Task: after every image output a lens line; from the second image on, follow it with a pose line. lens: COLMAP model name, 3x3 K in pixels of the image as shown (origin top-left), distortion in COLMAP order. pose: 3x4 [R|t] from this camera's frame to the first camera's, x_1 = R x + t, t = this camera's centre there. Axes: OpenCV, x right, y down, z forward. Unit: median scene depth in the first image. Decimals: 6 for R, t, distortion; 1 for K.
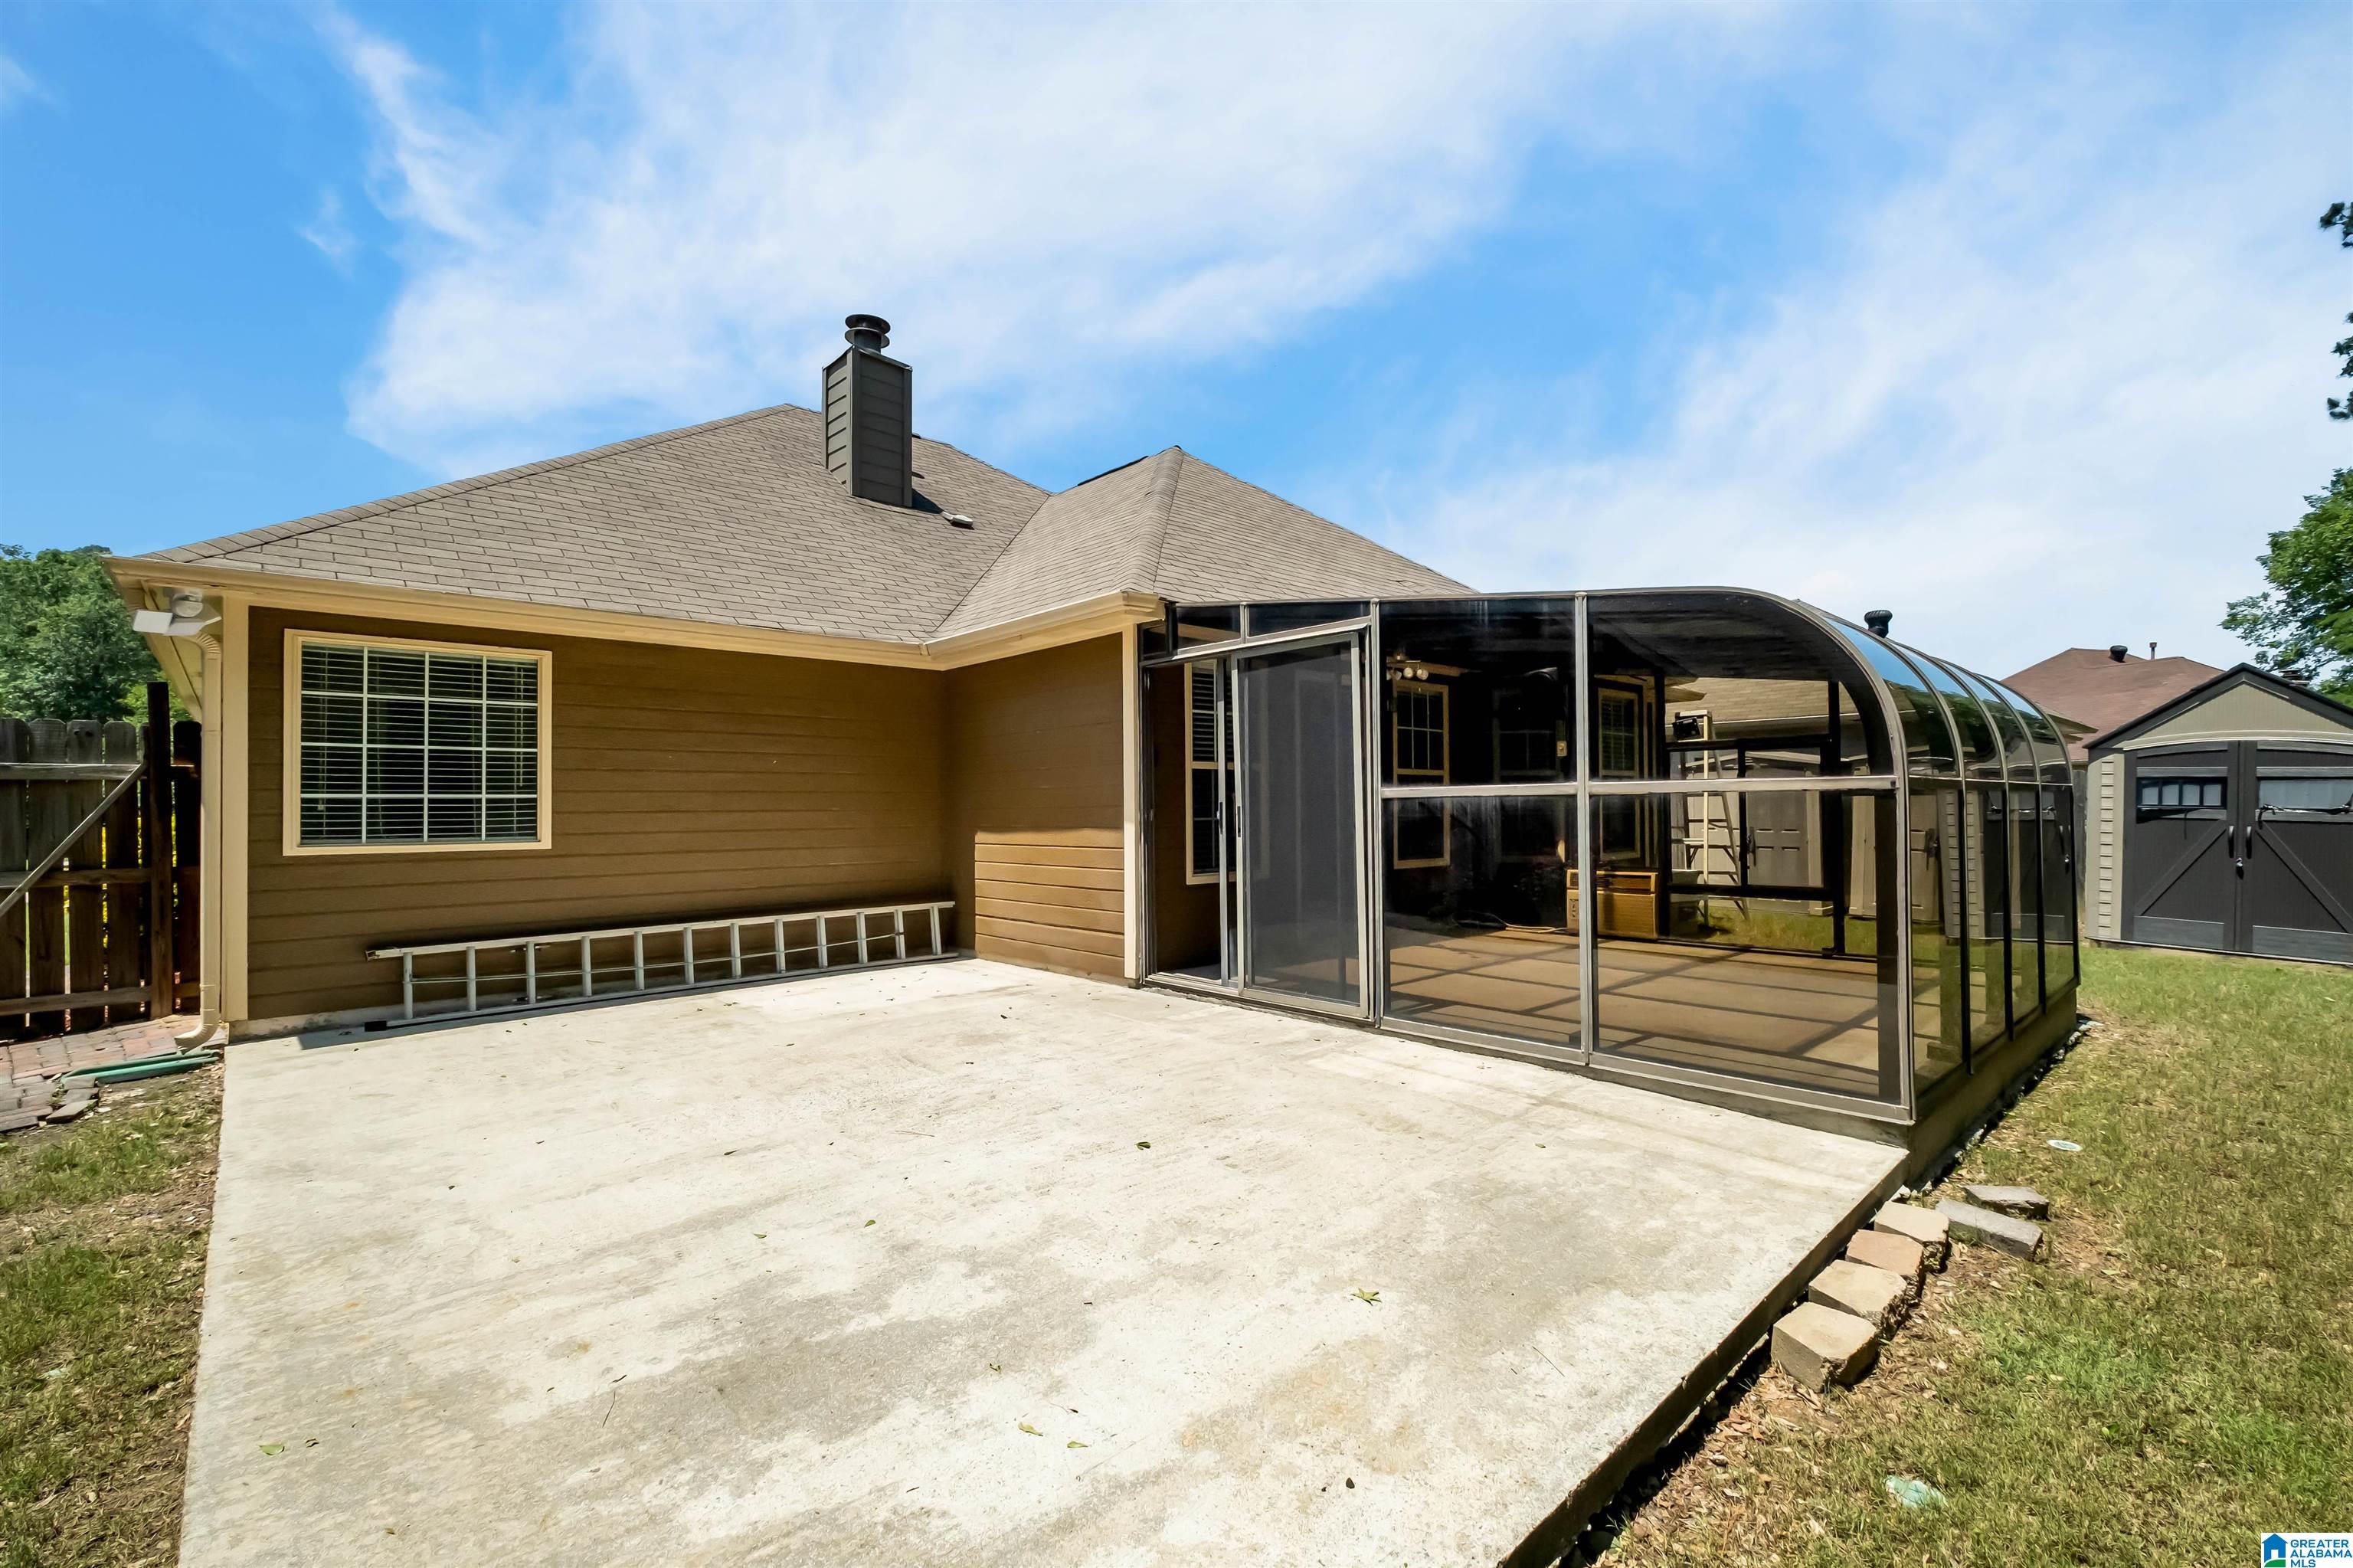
lens RADIAL K [[1040.9, 0, 1189.6], [0, 1040.9, 780.0], [0, 0, 1]] dist [-0.002136, -0.000206]
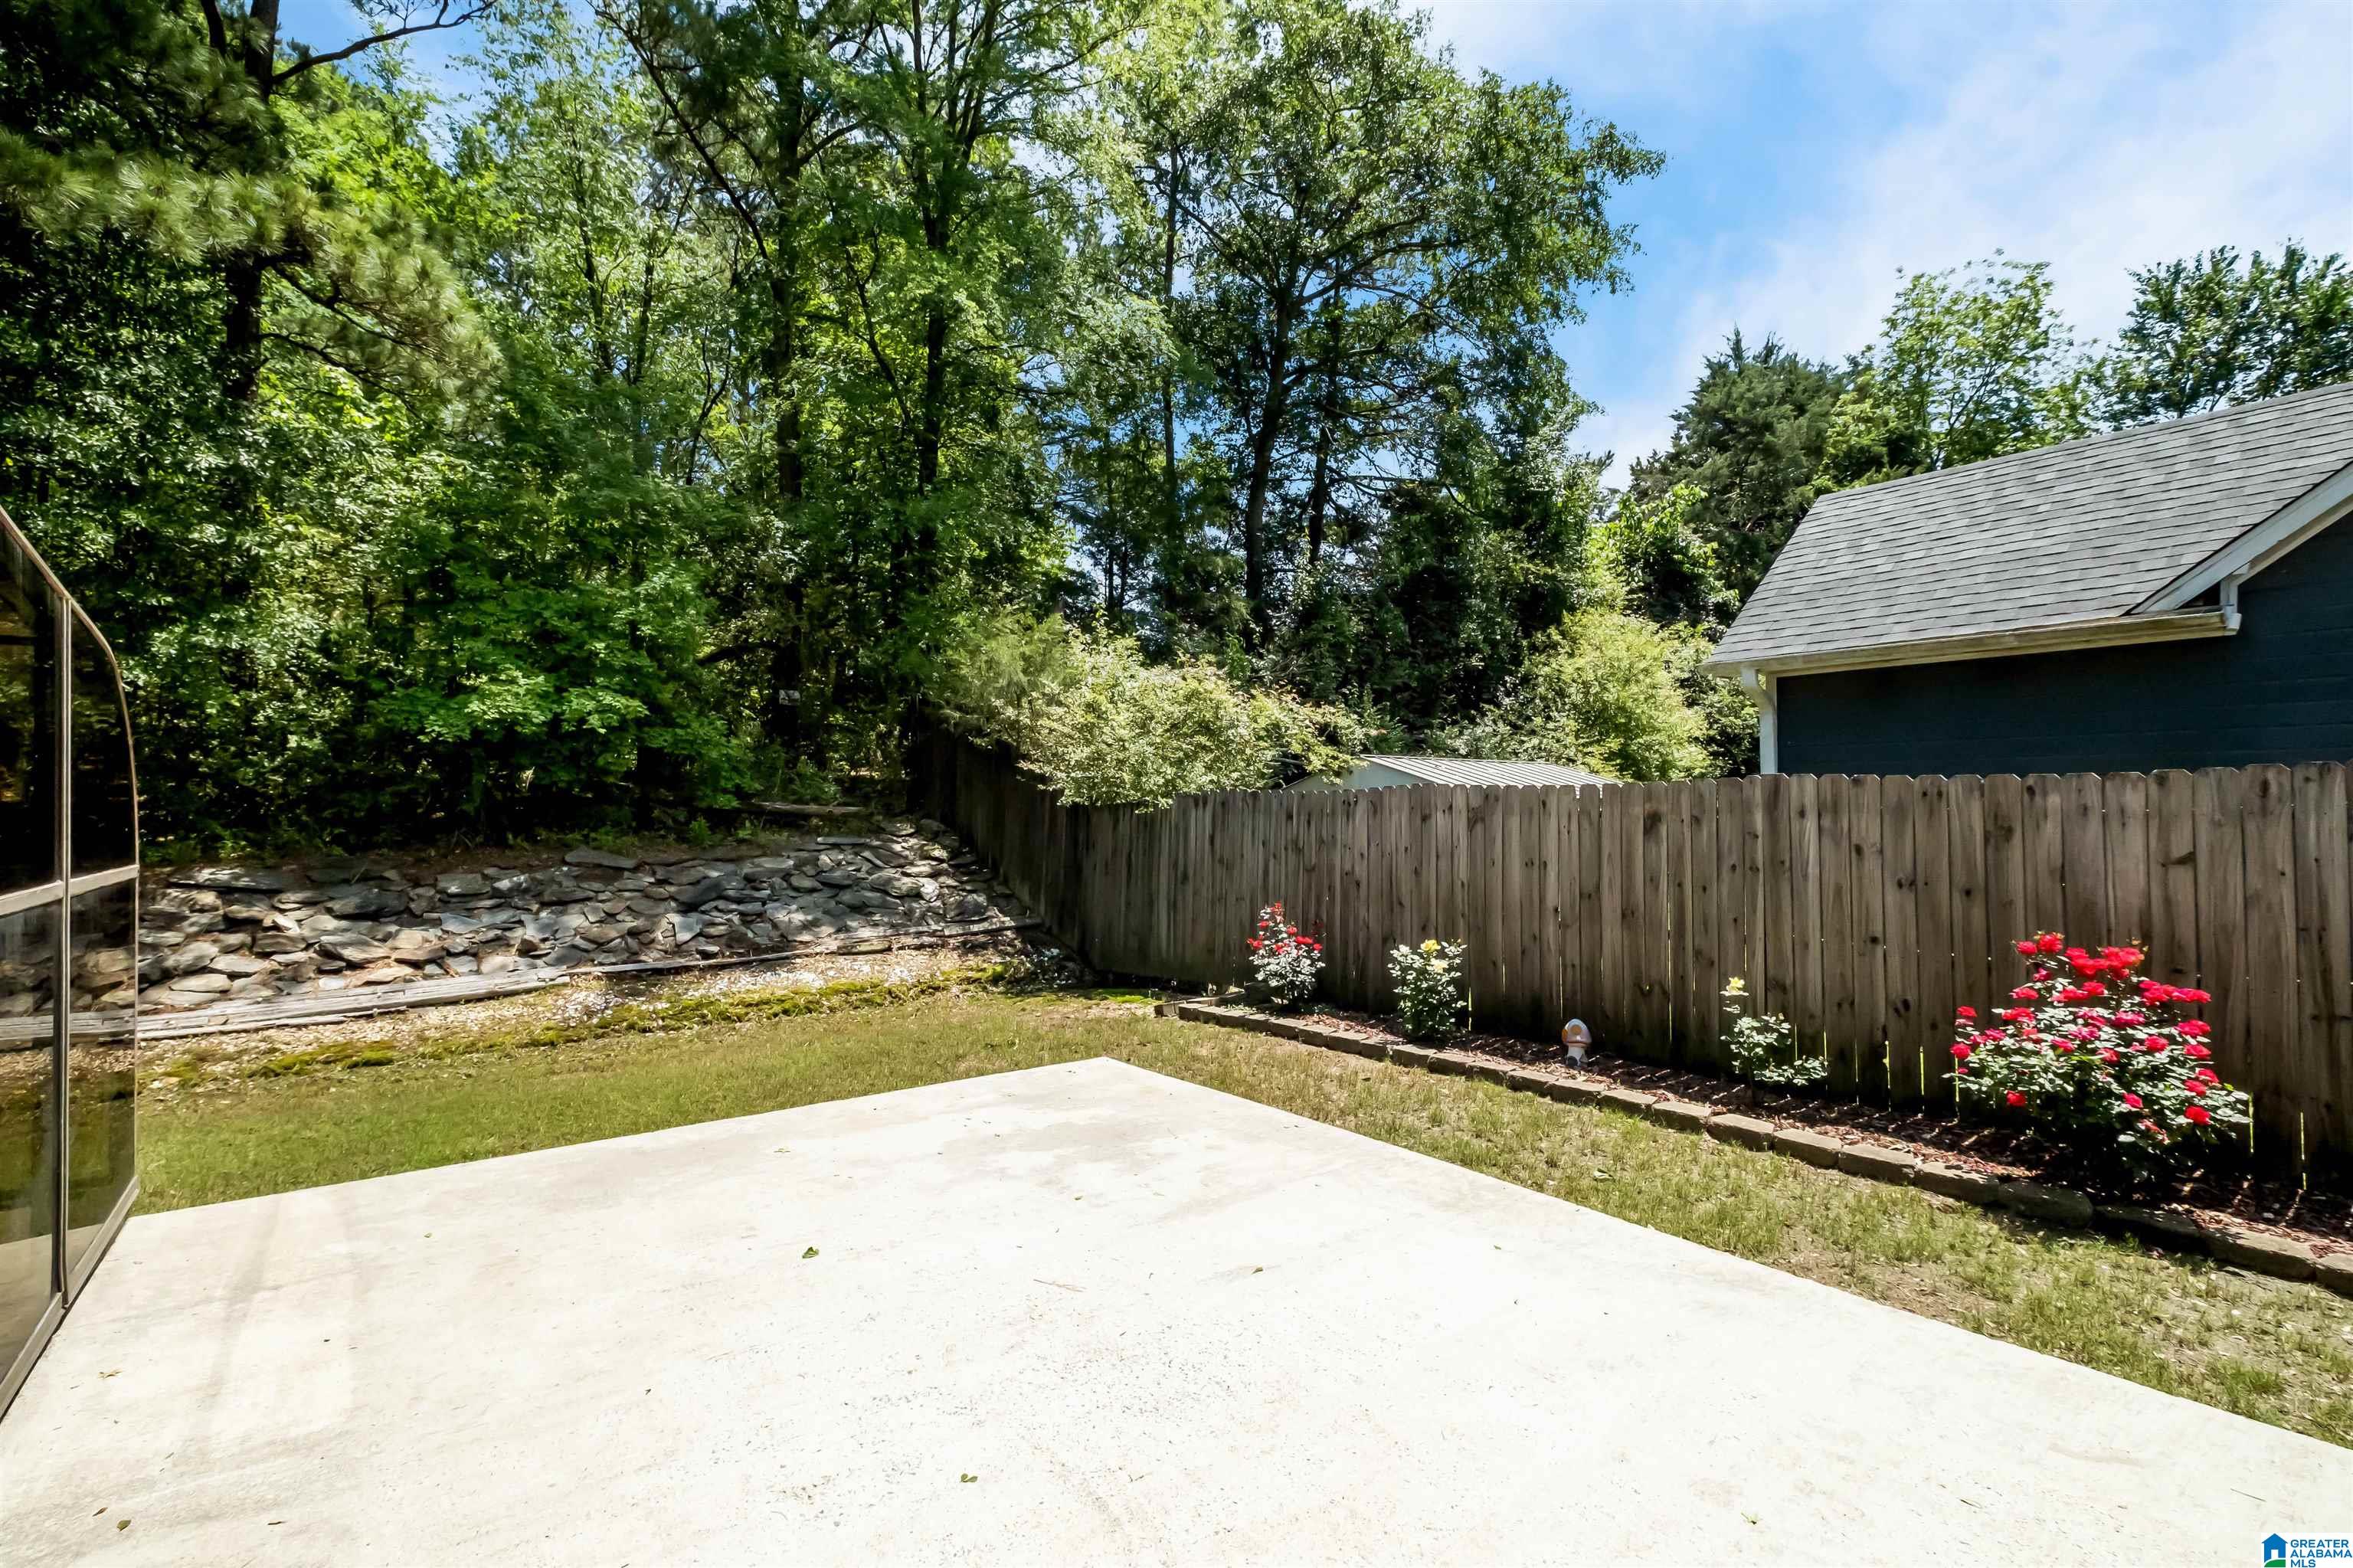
lens RADIAL K [[1040.9, 0, 1189.6], [0, 1040.9, 780.0], [0, 0, 1]] dist [-0.002136, -0.000206]
pose [[-0.997229, 0.020282, 0.071575, -0.301810], [0.016892, 0.998721, -0.047652, -0.014699], [-0.072450, -0.046311, -0.996296, 1.268123]]
